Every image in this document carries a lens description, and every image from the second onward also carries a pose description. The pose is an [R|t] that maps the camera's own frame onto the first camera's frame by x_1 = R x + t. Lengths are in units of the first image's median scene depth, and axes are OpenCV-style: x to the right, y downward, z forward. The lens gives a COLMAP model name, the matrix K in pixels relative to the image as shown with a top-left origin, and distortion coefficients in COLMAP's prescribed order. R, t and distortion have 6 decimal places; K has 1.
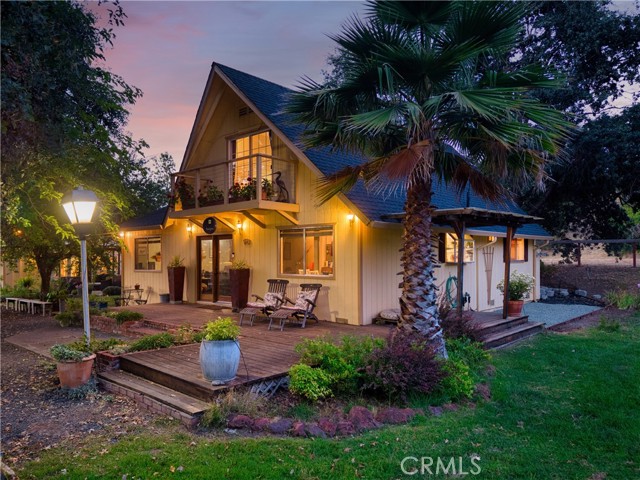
lens RADIAL K [[438.2, 0, 312.7], [0, 438.2, 243.2], [0, 0, 1]] dist [-0.002689, -0.000887]
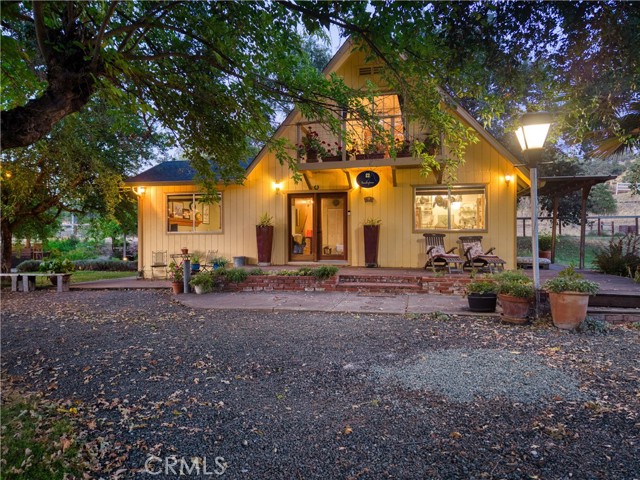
lens RADIAL K [[438.2, 0, 312.7], [0, 438.2, 243.2], [0, 0, 1]] dist [-0.002689, -0.000887]
pose [[0.866207, 0.005223, 0.499659, -0.691631], [-0.013081, 0.999840, 0.012226, 0.078503], [-0.499515, -0.017127, 0.866136, 0.154894]]
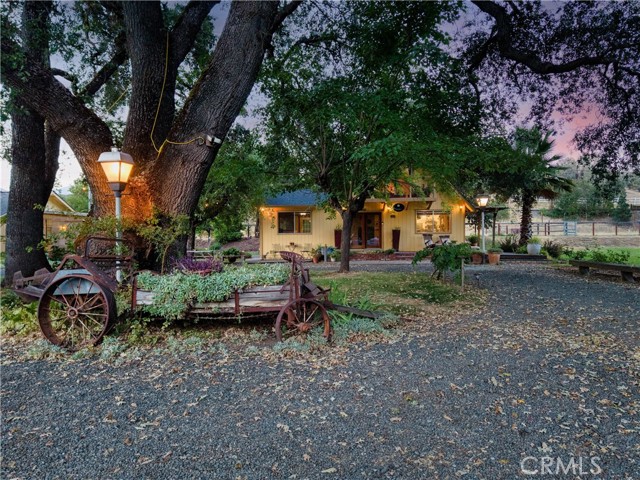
lens RADIAL K [[438.2, 0, 312.7], [0, 438.2, 243.2], [0, 0, 1]] dist [-0.002689, -0.000887]
pose [[0.761106, 0.003365, 0.648618, -1.507516], [-0.011831, 0.999892, 0.008695, 0.093137], [-0.648519, -0.014292, 0.761064, -0.238278]]
